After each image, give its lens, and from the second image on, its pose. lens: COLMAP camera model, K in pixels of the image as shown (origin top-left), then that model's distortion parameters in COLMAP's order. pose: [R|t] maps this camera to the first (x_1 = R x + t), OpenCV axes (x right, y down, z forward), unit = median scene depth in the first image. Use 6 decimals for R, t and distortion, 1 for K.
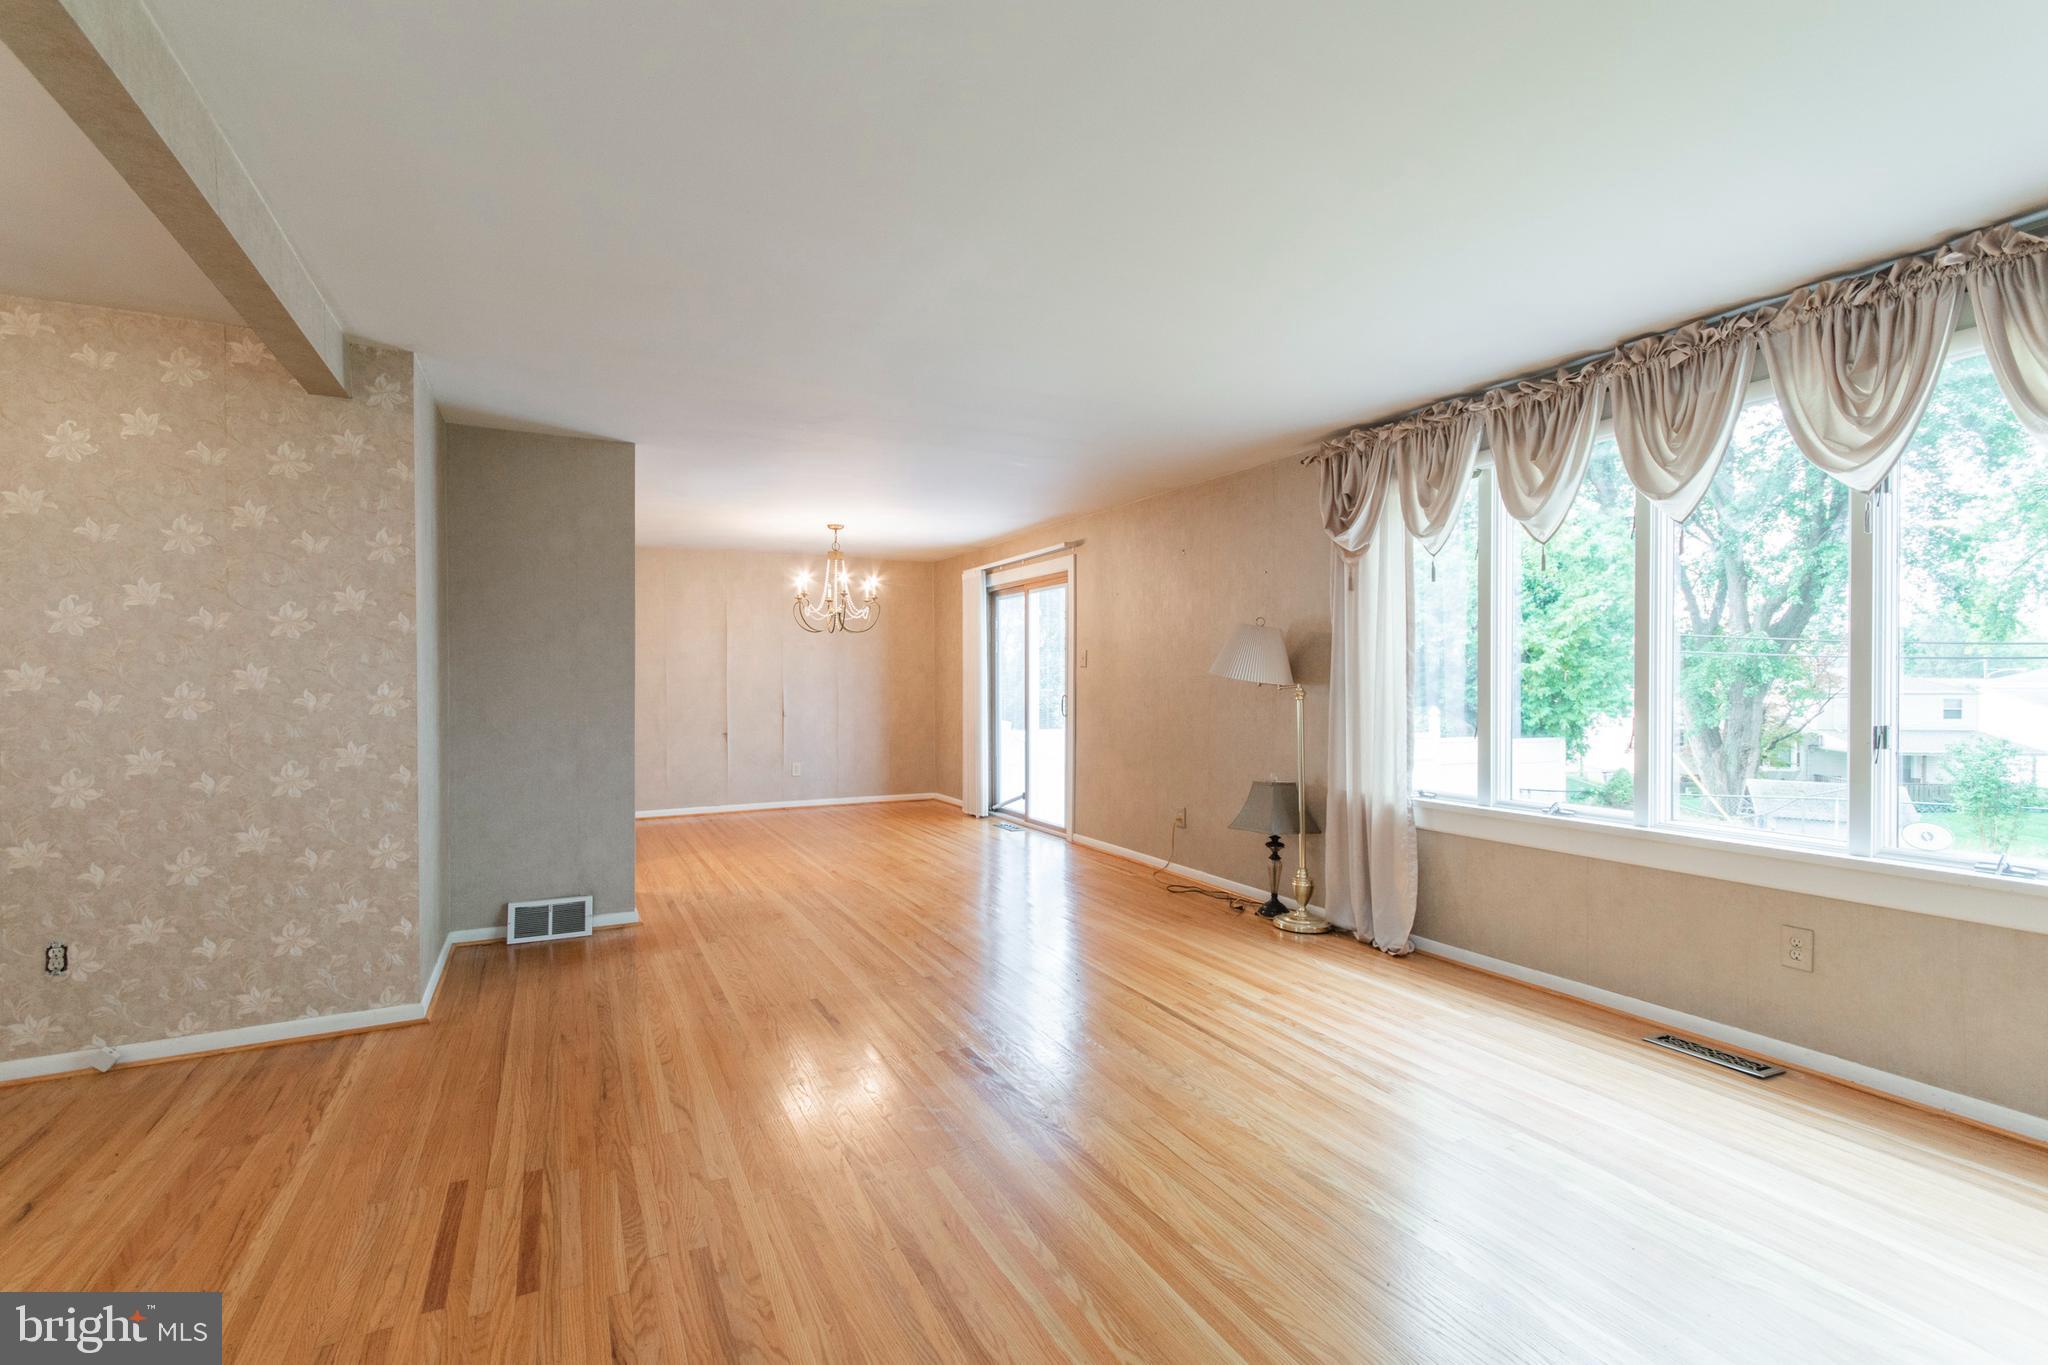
lens RADIAL K [[905.9, 0, 1028.7], [0, 905.9, 682.9], [0, 0, 1]] dist [0.002807, 0.000513]
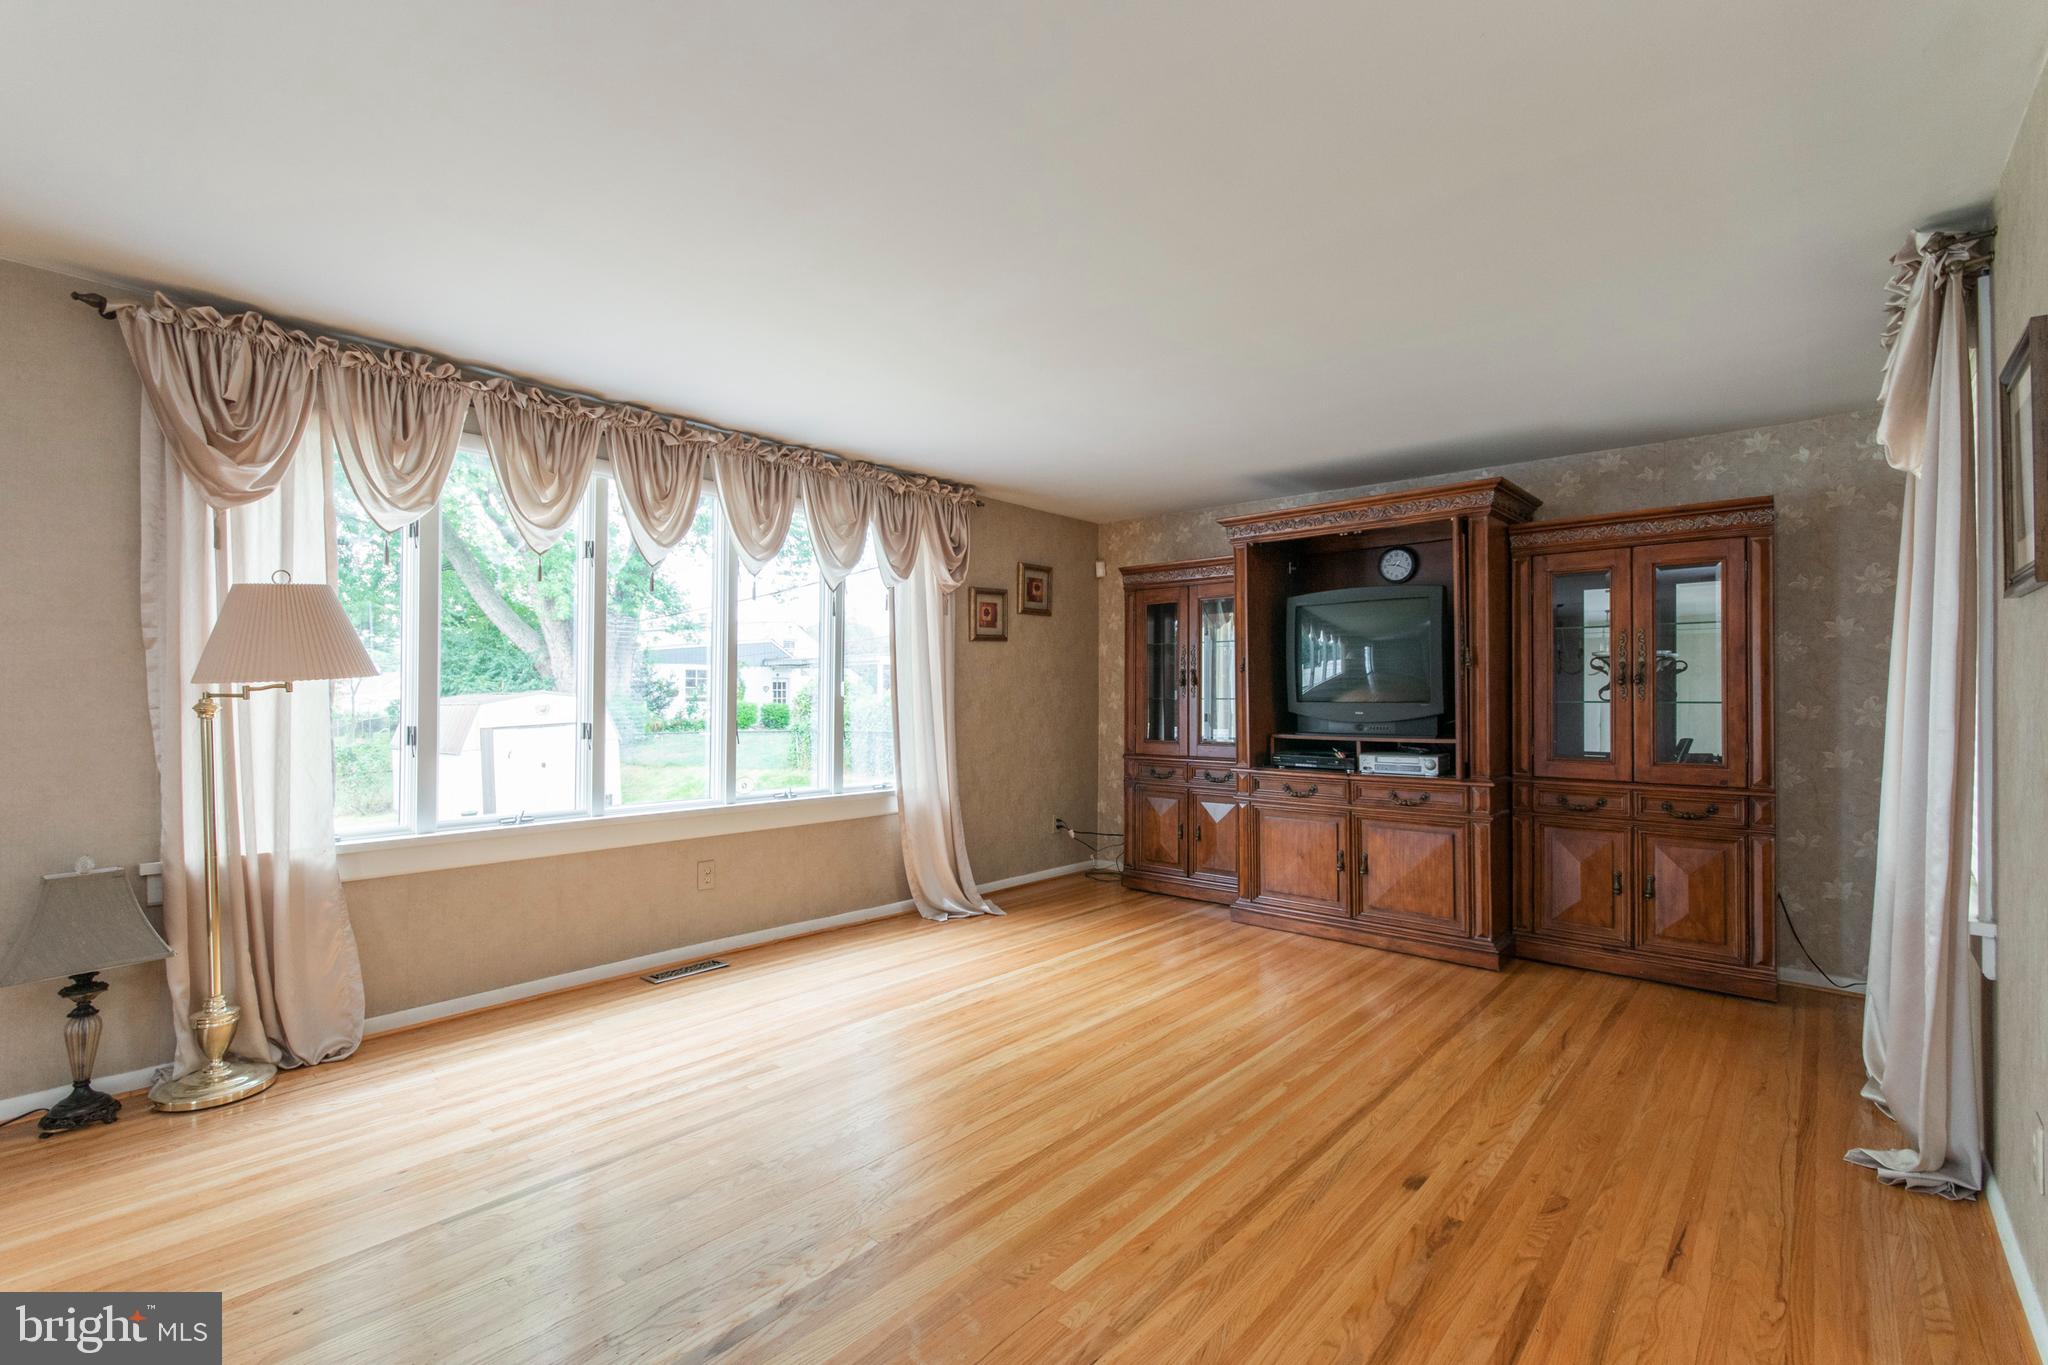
lens RADIAL K [[906.3, 0, 997.2], [0, 906.3, 688.4], [0, 0, 1]] dist [0.003584, 0.000599]
pose [[-0.345321, 0.004008, 0.938476, -0.448094], [-0.003352, 0.999979, -0.005504, -0.000905], [-0.938479, -0.005046, -0.345300, 0.697916]]
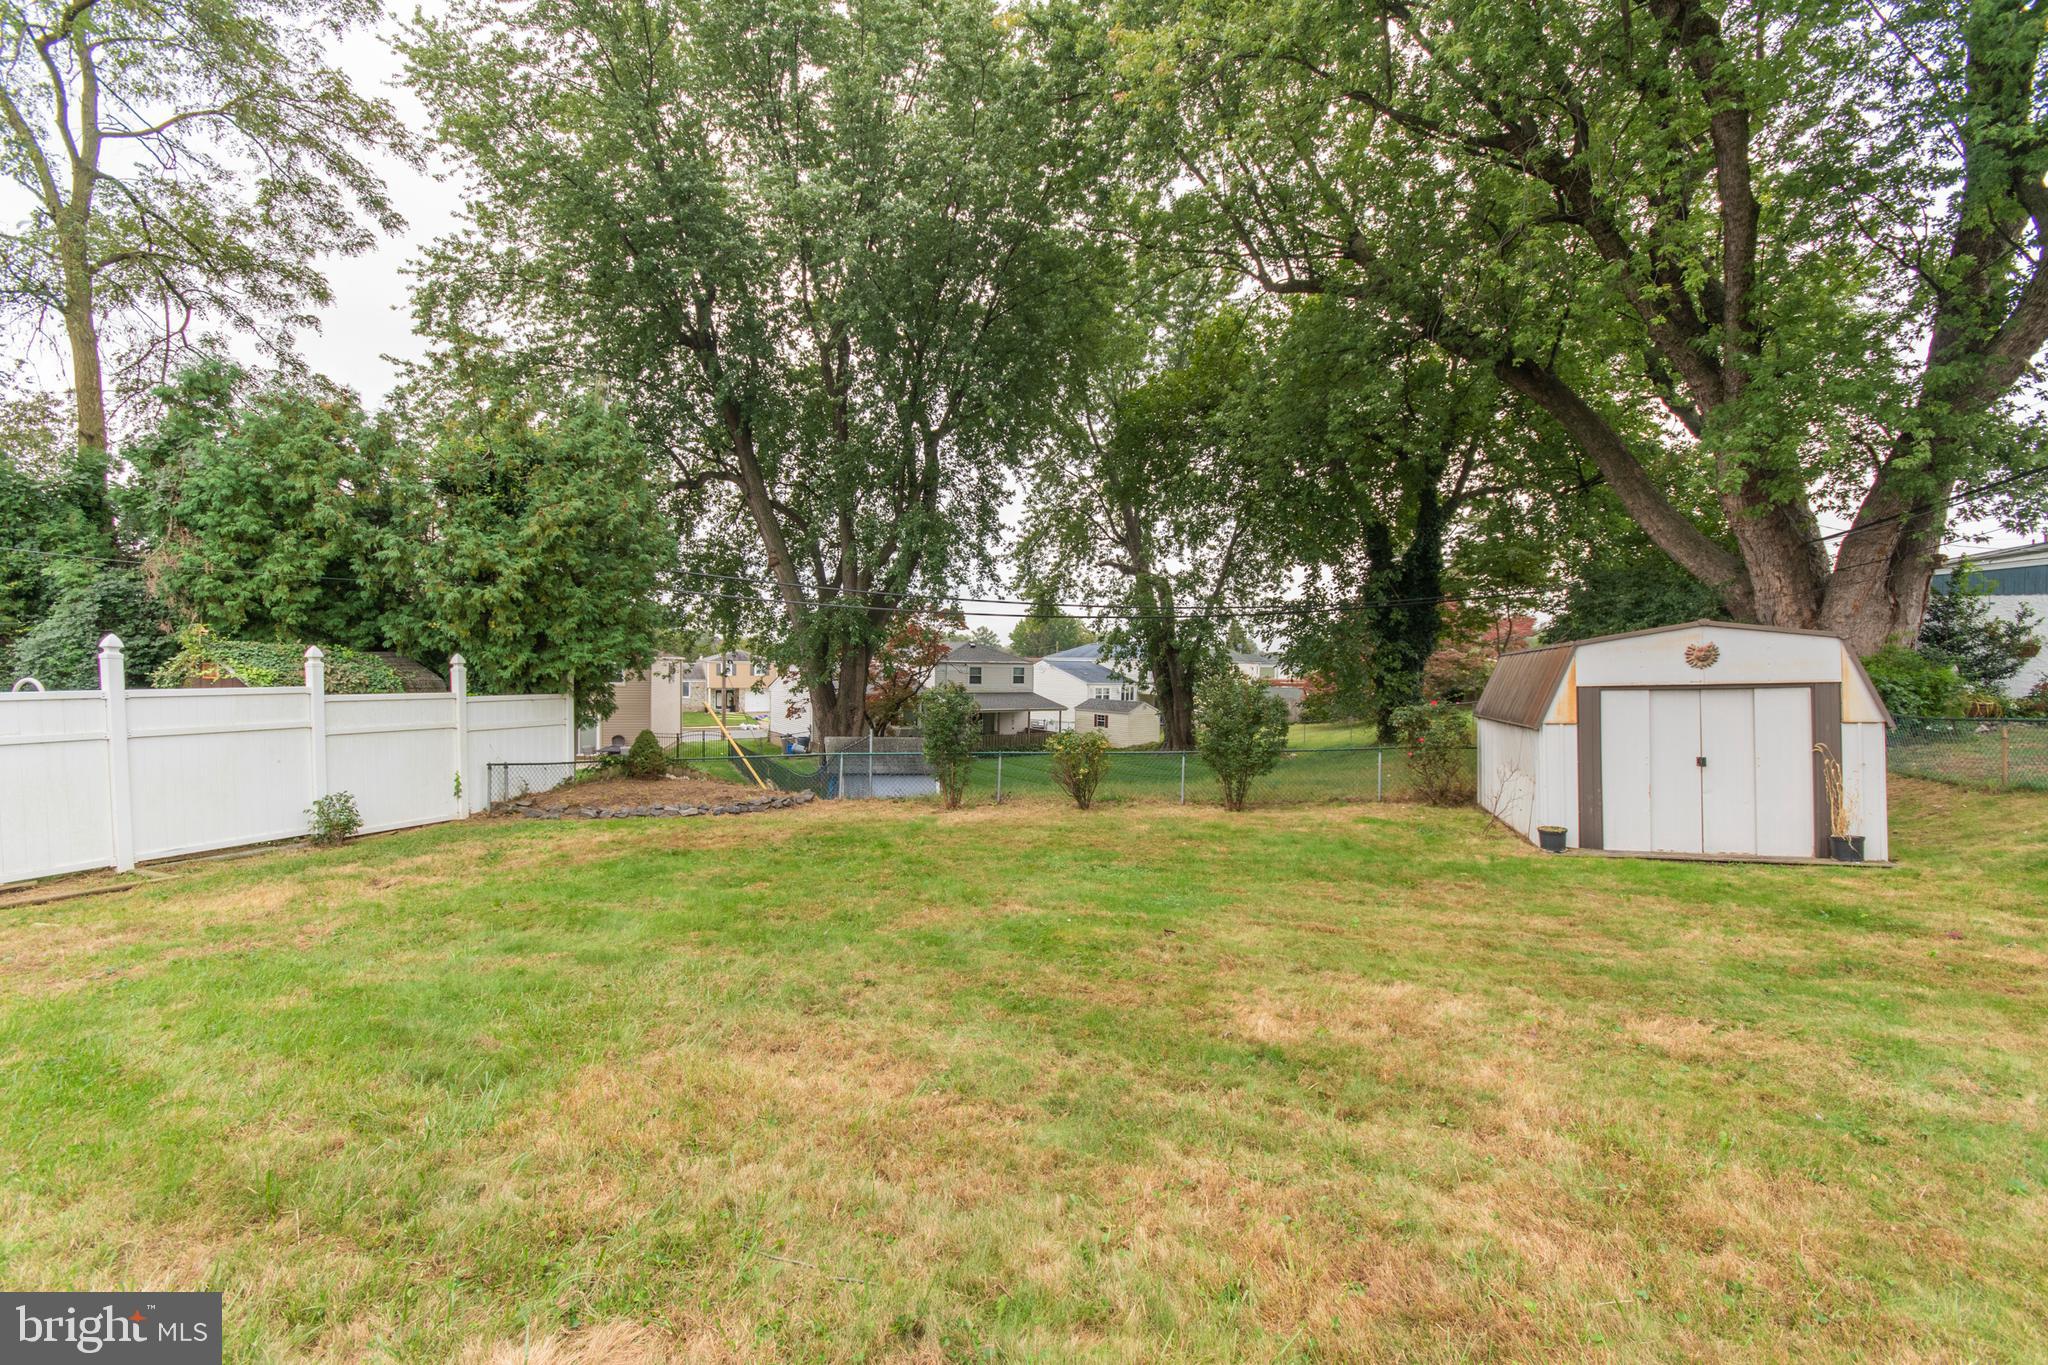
lens RADIAL K [[891.4, 0, 1022.6], [0, 891.4, 713.1], [0, 0, 1]] dist [0.001409, 0.000369]
pose [[0.728841, -0.025839, 0.684195, 1.478328], [-0.015233, 0.998428, 0.053934, 0.122501], [-0.684514, -0.049732, 0.727302, 0.760980]]
